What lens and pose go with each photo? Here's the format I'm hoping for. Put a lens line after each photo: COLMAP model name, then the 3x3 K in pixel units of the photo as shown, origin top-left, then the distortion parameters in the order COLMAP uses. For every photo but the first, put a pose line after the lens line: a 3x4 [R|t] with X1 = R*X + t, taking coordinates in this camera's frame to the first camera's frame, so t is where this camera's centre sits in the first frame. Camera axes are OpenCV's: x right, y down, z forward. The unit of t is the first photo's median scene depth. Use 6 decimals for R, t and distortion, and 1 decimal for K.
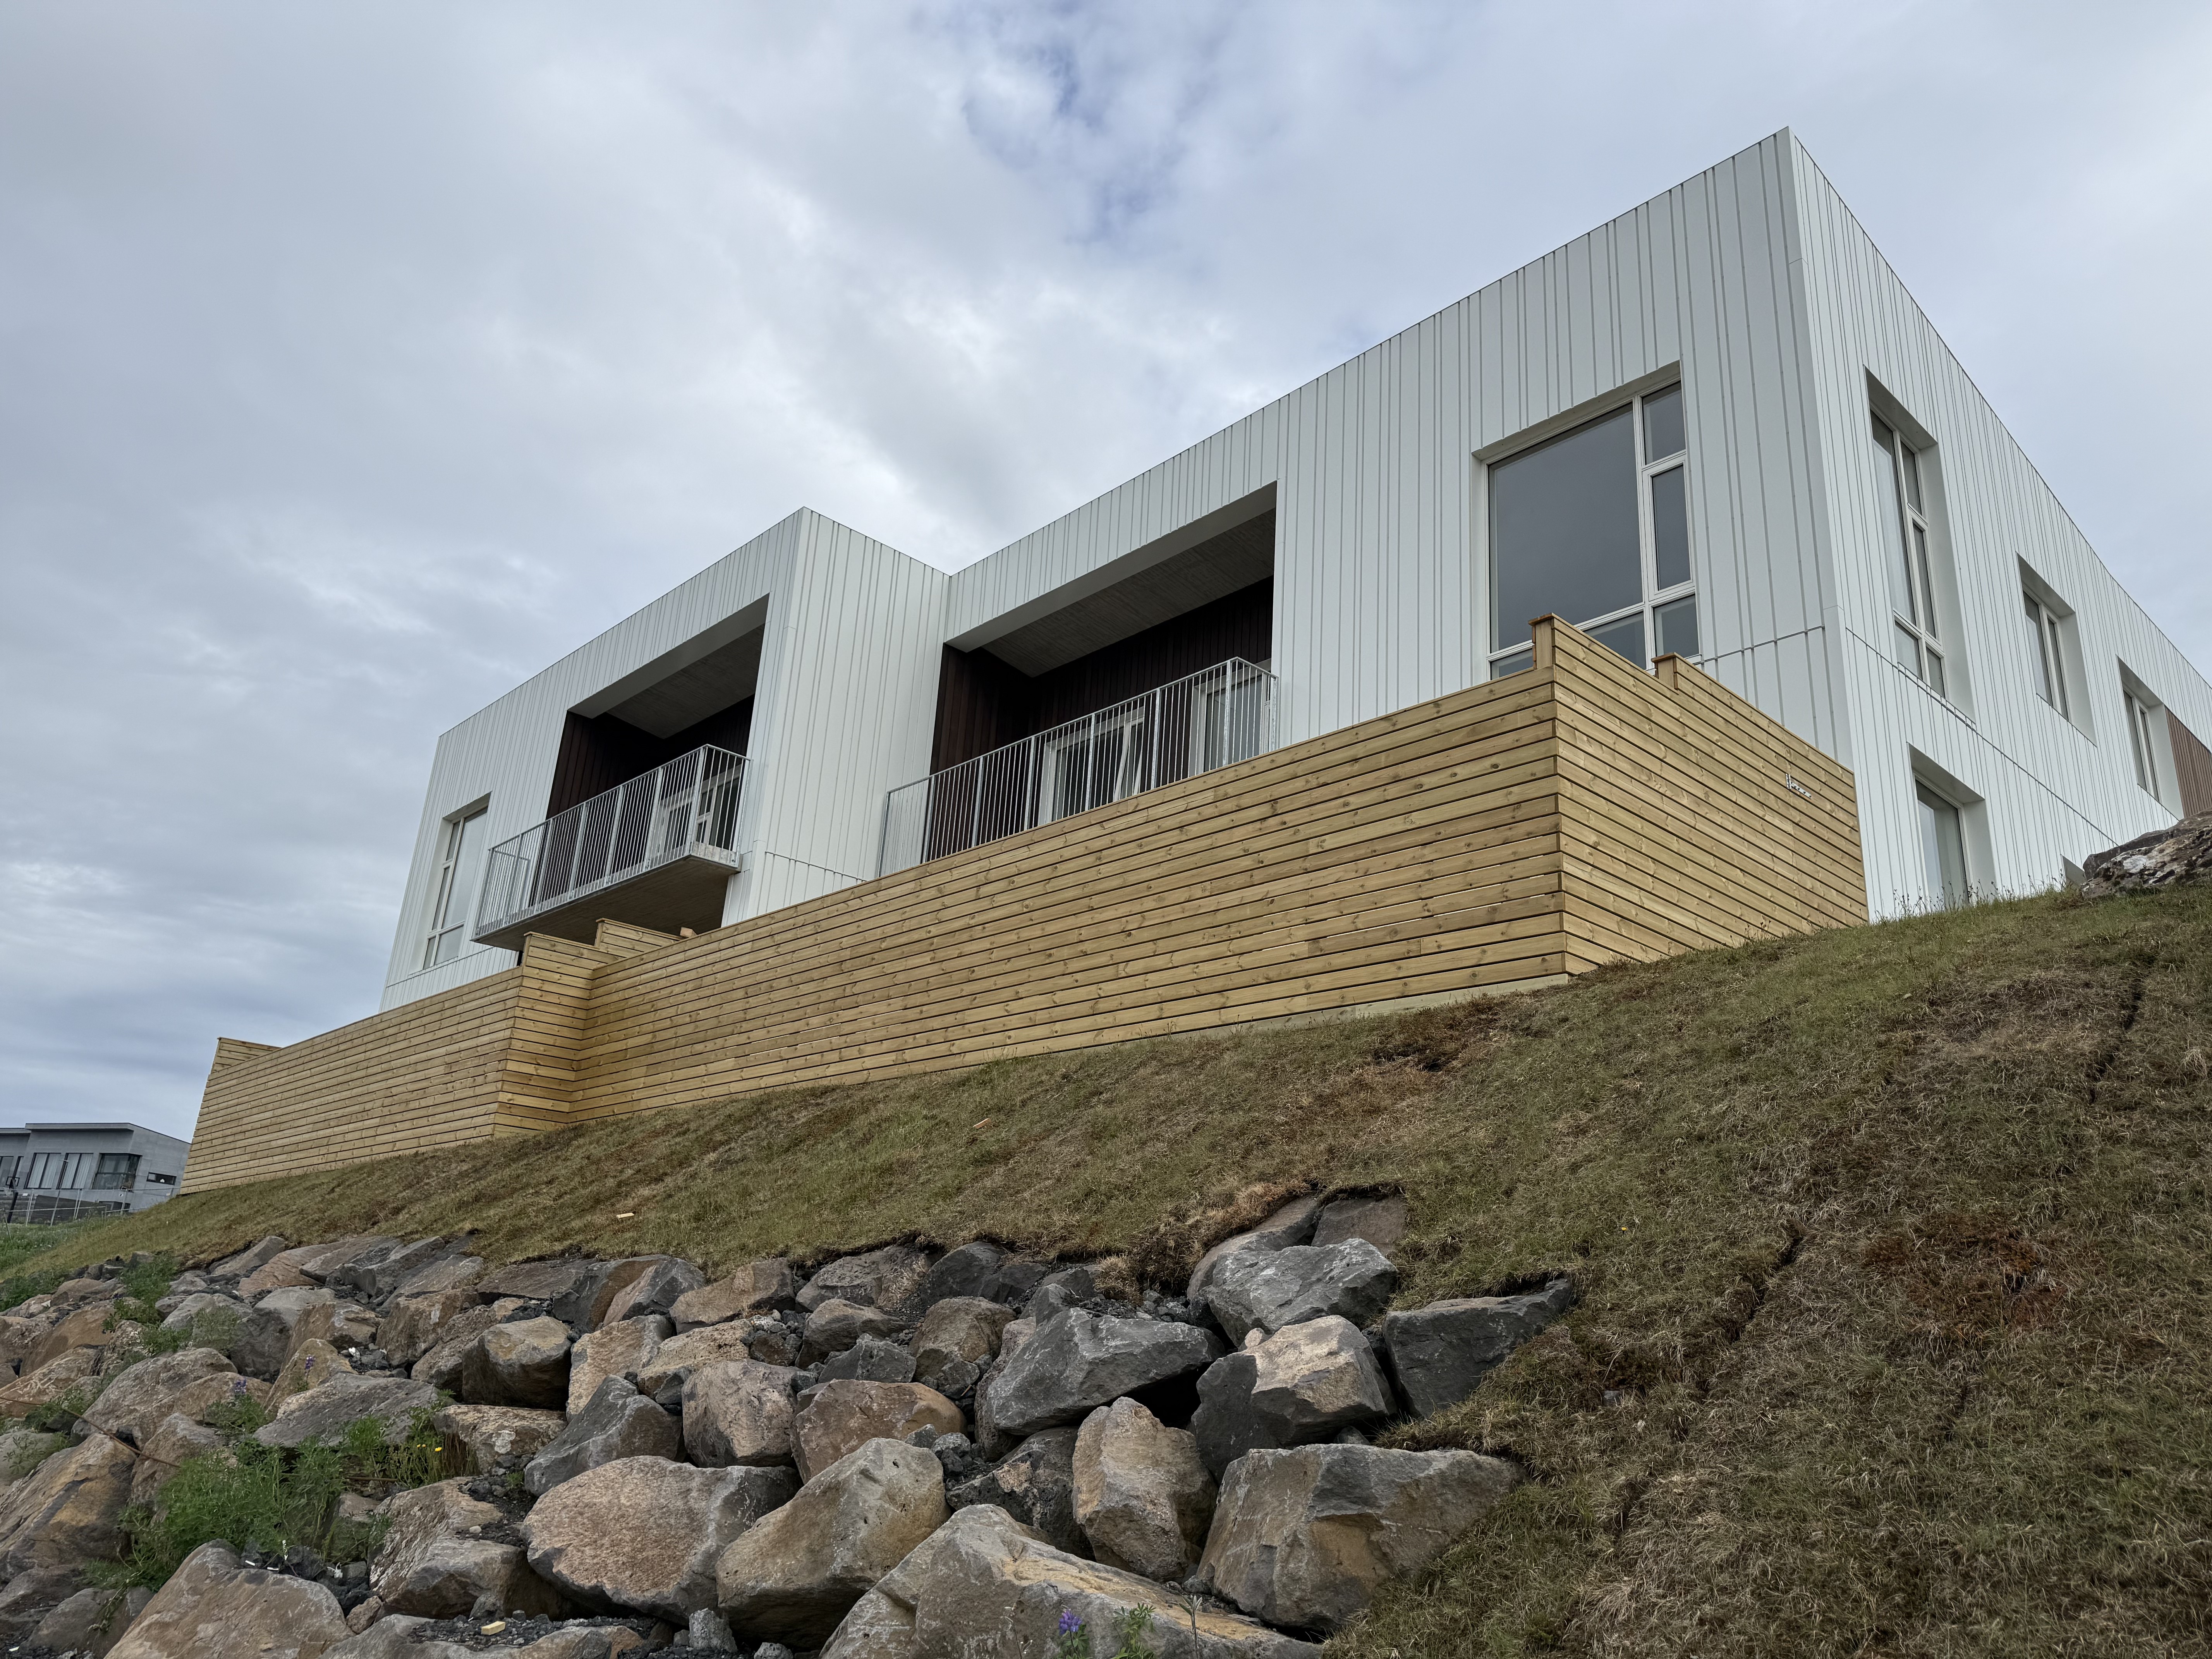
lens RADIAL K [[1580.7, 0, 1116.3], [0, 1580.7, 839.2], [0, 0, 1]] dist [-0.080940, -0.000197]
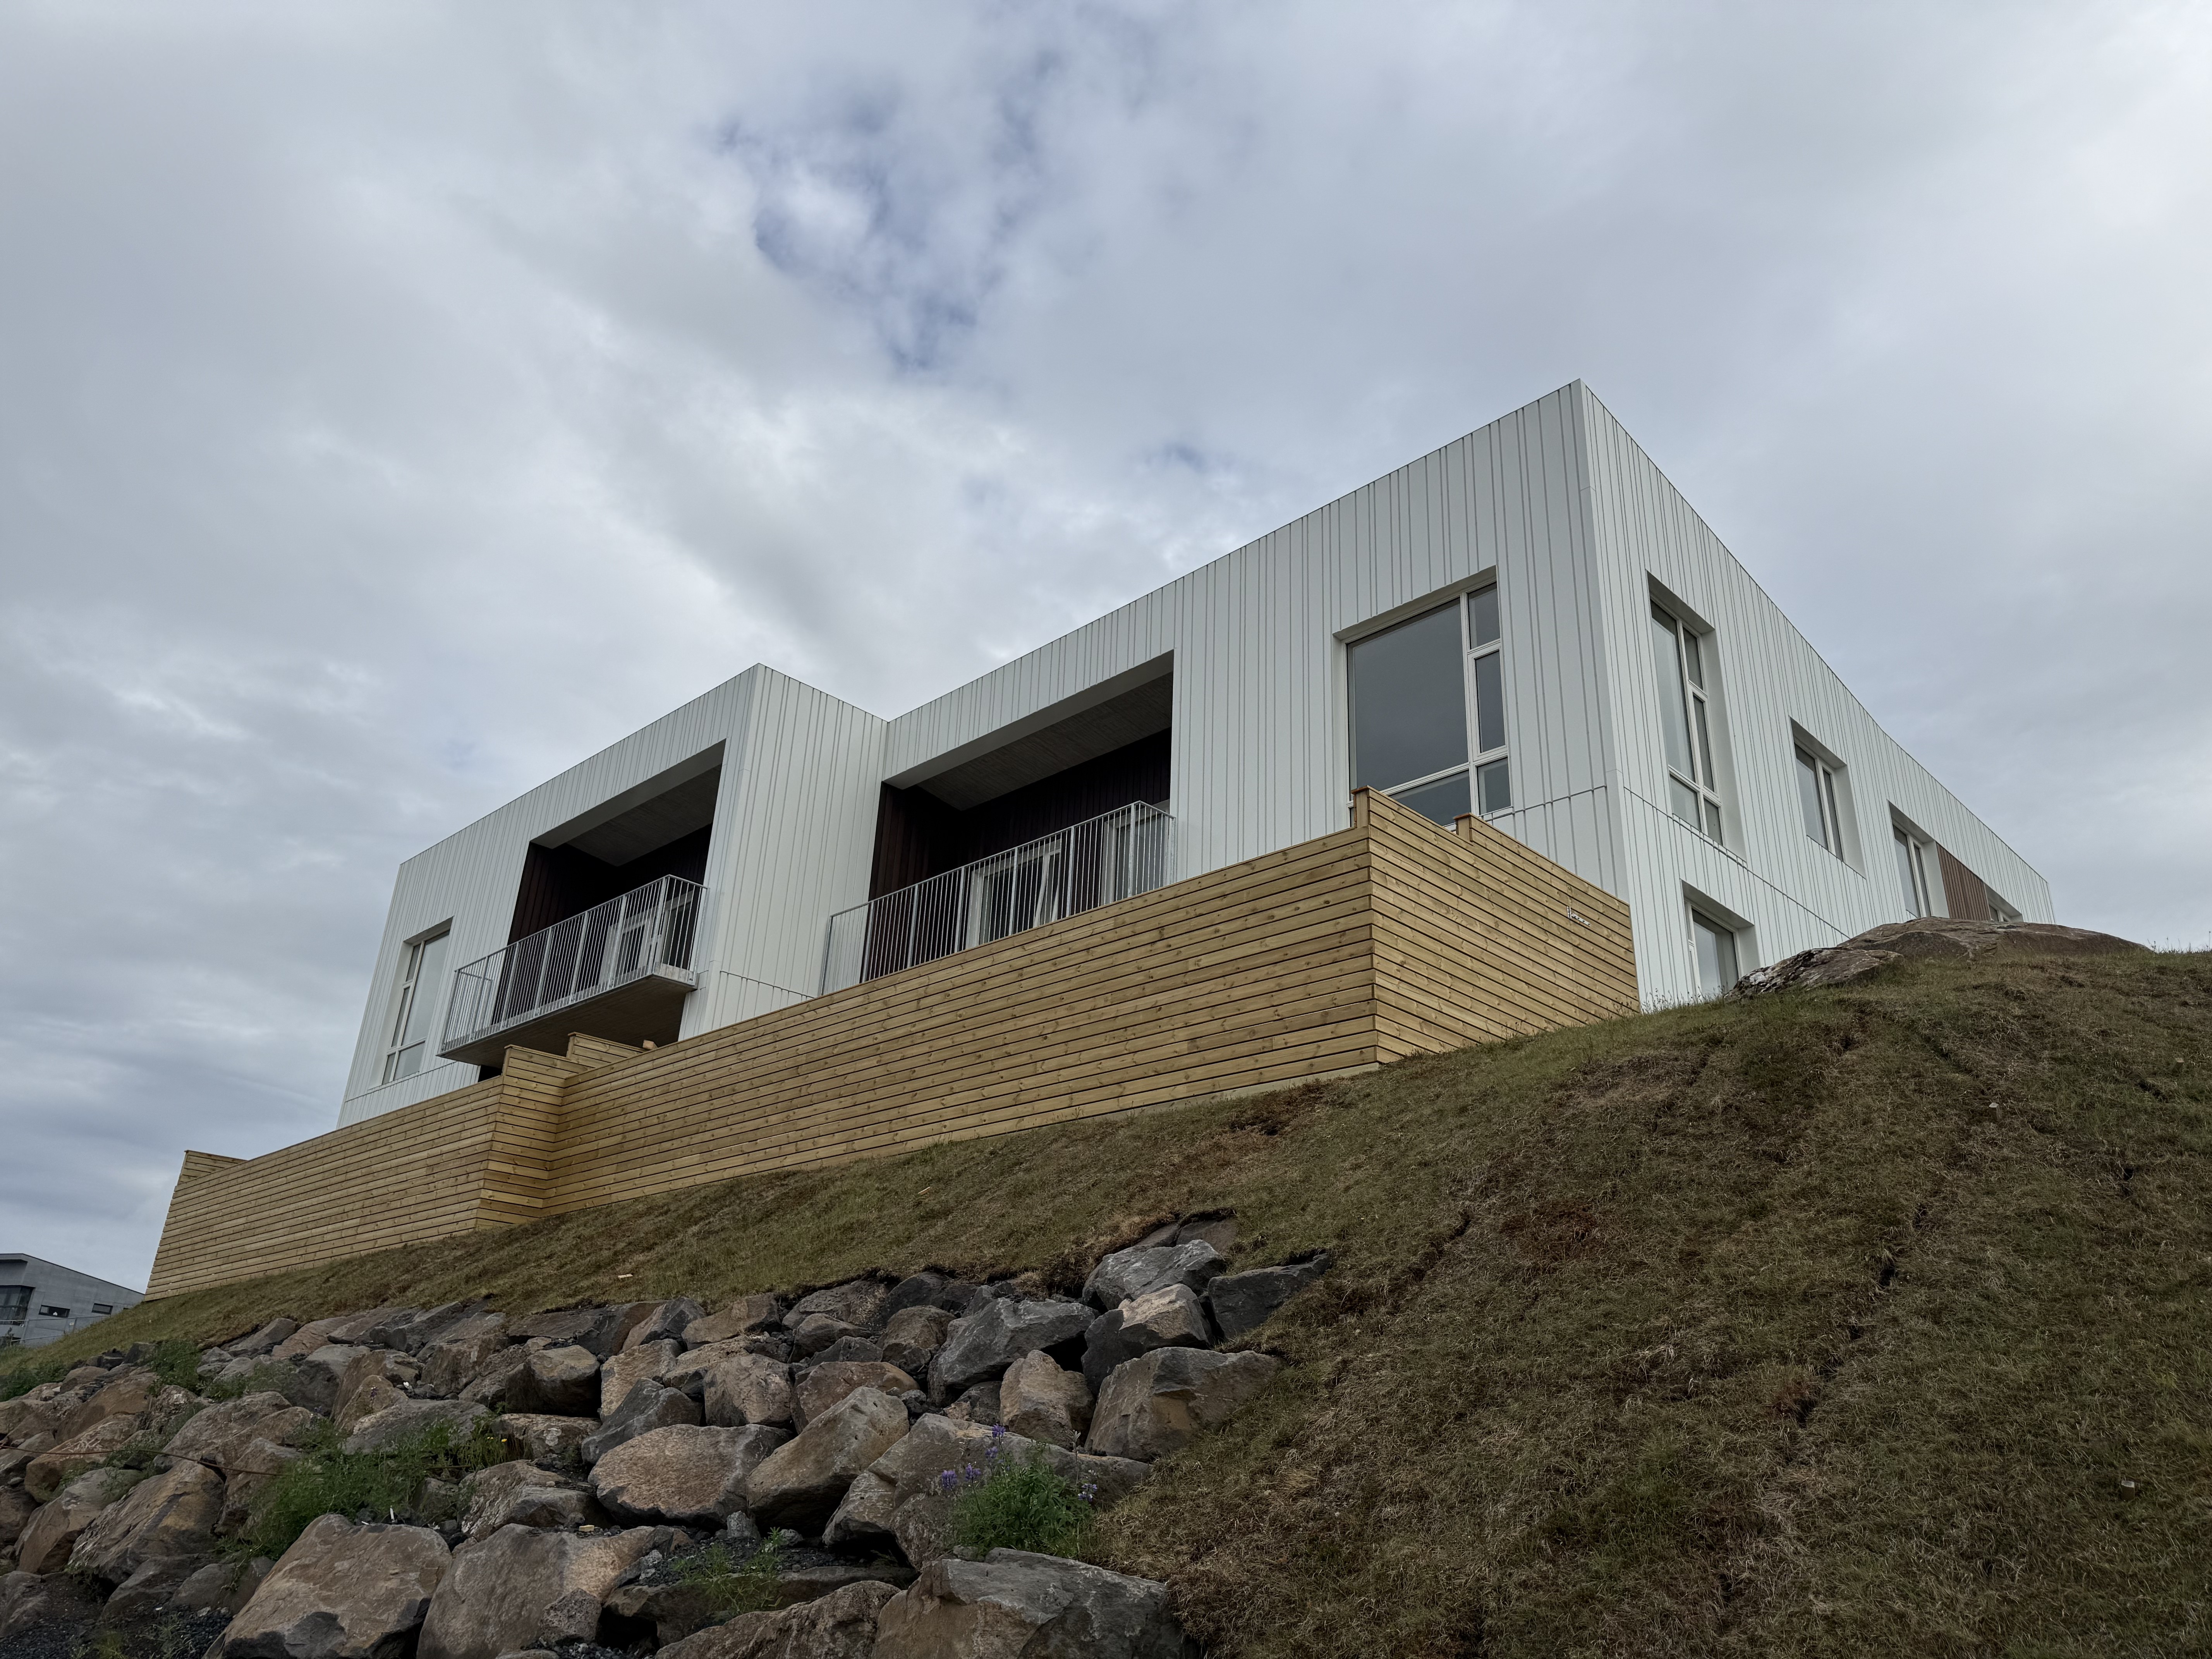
lens RADIAL K [[1561.2, 0, 1106.0], [0, 1561.2, 829.5], [0, 0, 1]] dist [0.077617, -0.105371]
pose [[0.999083, -0.000068, 0.042821, 0.004254], [0.003511, 0.996761, -0.080343, -0.003506], [-0.042677, 0.080420, 0.995847, -0.273422]]
